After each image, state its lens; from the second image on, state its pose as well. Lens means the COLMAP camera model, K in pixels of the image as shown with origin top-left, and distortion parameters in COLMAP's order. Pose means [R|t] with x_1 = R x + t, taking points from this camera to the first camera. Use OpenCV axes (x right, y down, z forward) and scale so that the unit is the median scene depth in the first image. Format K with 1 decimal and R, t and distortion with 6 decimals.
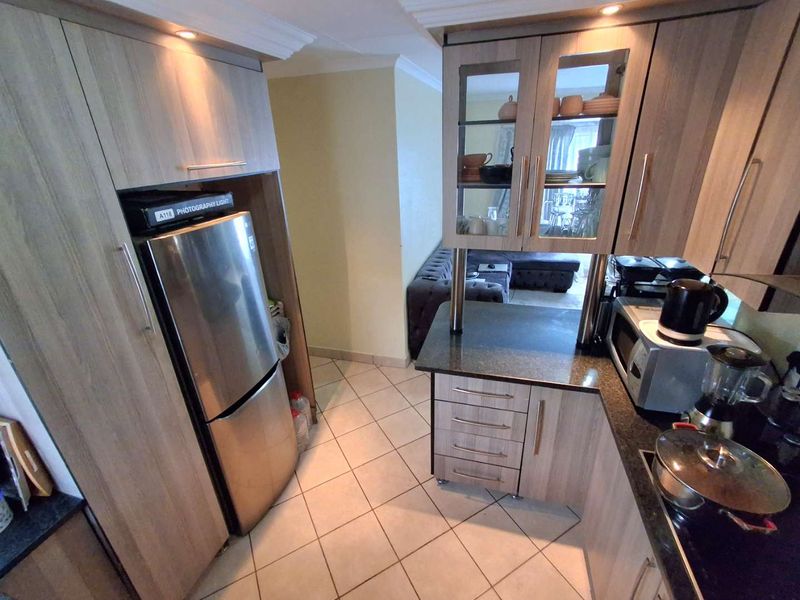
lens RADIAL K [[360.1, 0, 402.3], [0, 360.1, 295.9], [0, 0, 1]] dist [0.000463, -0.005646]
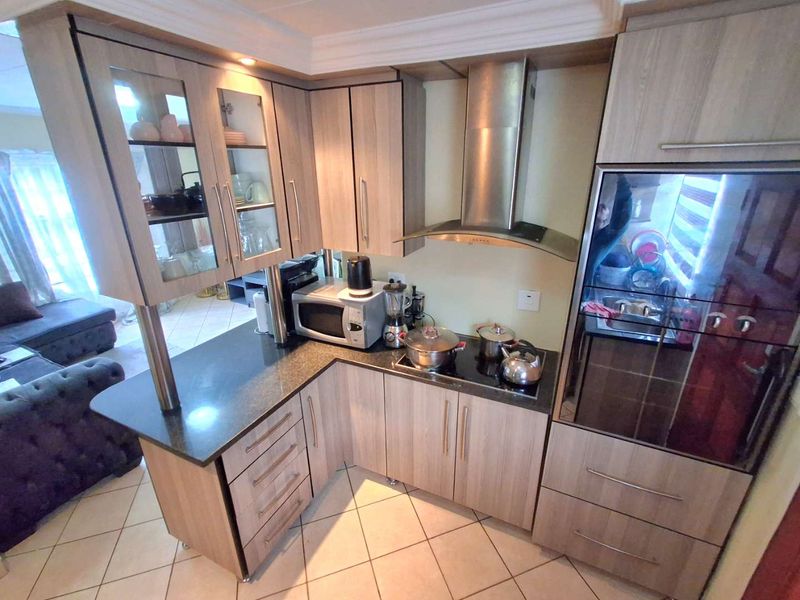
lens RADIAL K [[360.1, 0, 402.3], [0, 360.1, 295.9], [0, 0, 1]] dist [0.000463, -0.005646]
pose [[0.168752, -0.309376, 0.935847, -0.451421], [0.389213, 0.893220, 0.225101, -0.110061], [-0.905558, 0.326258, 0.271145, 0.306495]]
